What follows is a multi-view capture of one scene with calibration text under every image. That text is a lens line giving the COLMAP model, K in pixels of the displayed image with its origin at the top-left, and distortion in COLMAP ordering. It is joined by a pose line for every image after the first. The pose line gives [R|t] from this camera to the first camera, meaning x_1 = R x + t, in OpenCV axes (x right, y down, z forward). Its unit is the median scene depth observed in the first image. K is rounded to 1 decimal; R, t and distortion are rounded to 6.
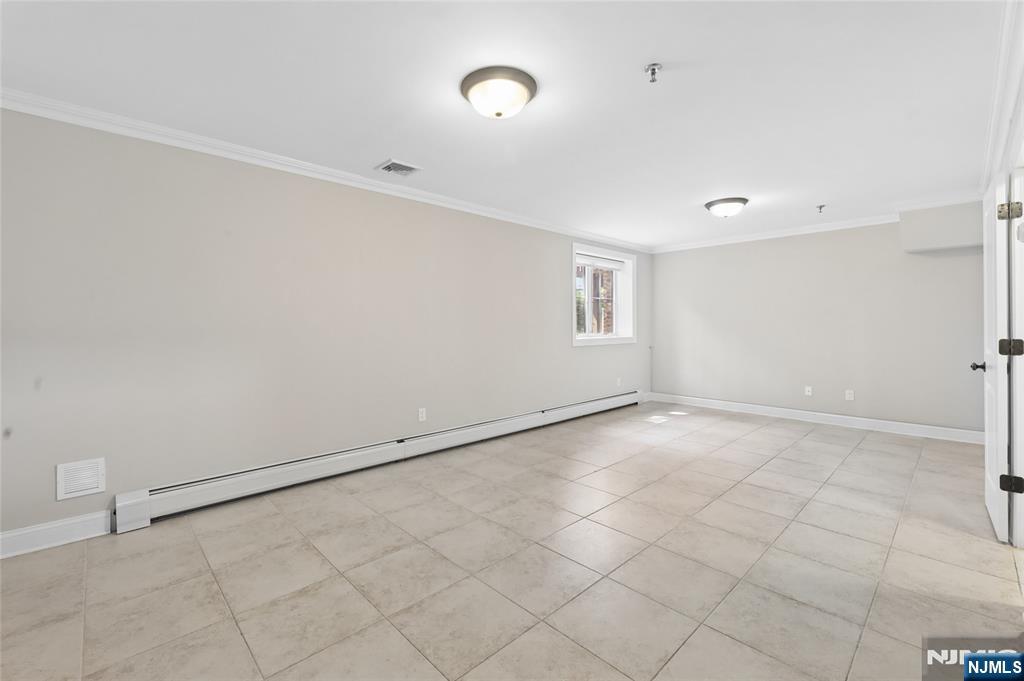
lens RADIAL K [[431.4, 0, 512.2], [0, 431.4, 324.1], [0, 0, 1]] dist [-0.002204, -0.000447]
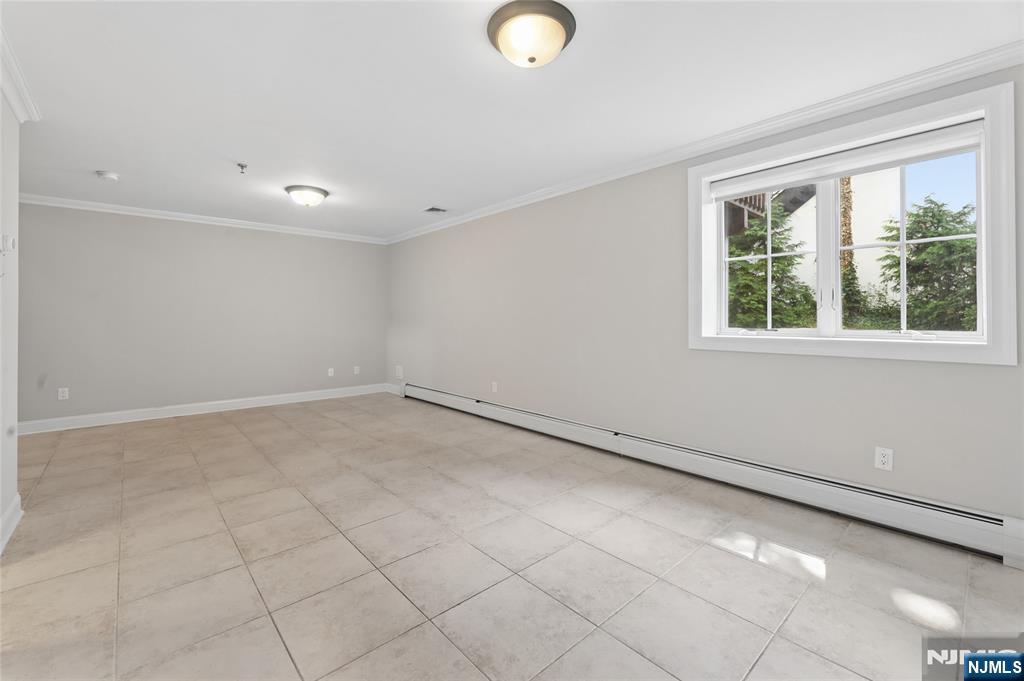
lens RADIAL K [[437.3, 0, 506.9], [0, 437.3, 314.3], [0, 0, 1]] dist [0.001384, 0.000237]
pose [[-0.047296, -0.004926, -0.998869, 1.394134], [0.008005, 0.999954, -0.005310, 0.012139], [0.998849, -0.008247, -0.047254, 1.472176]]
